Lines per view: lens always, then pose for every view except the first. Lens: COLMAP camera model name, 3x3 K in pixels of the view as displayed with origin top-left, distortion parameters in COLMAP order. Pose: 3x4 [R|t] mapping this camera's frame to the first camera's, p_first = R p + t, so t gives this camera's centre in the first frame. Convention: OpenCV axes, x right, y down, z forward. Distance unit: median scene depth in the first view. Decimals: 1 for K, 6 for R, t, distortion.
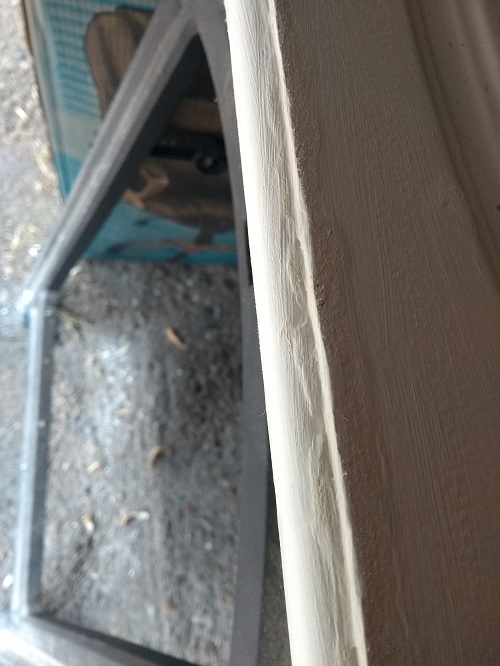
lens RADIAL K [[519.6, 0, 253.6], [0, 519.6, 331.4], [0, 0, 1]] dist [0.074672, -0.109367]
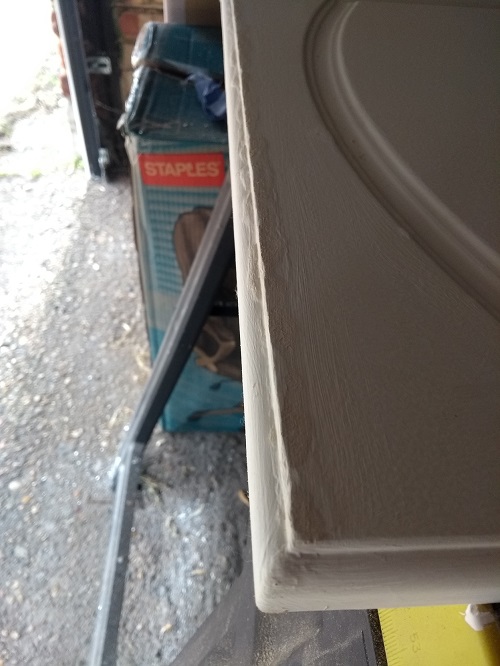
lens RADIAL K [[497.2, 0, 252.9], [0, 497.2, 331.9], [0, 0, 1]] dist [0.078485, -0.093666]
pose [[0.987154, -0.084416, -0.135647, 0.030364], [0.021986, 0.912715, -0.408004, 0.126070], [0.158249, 0.399781, 0.902847, -0.051947]]
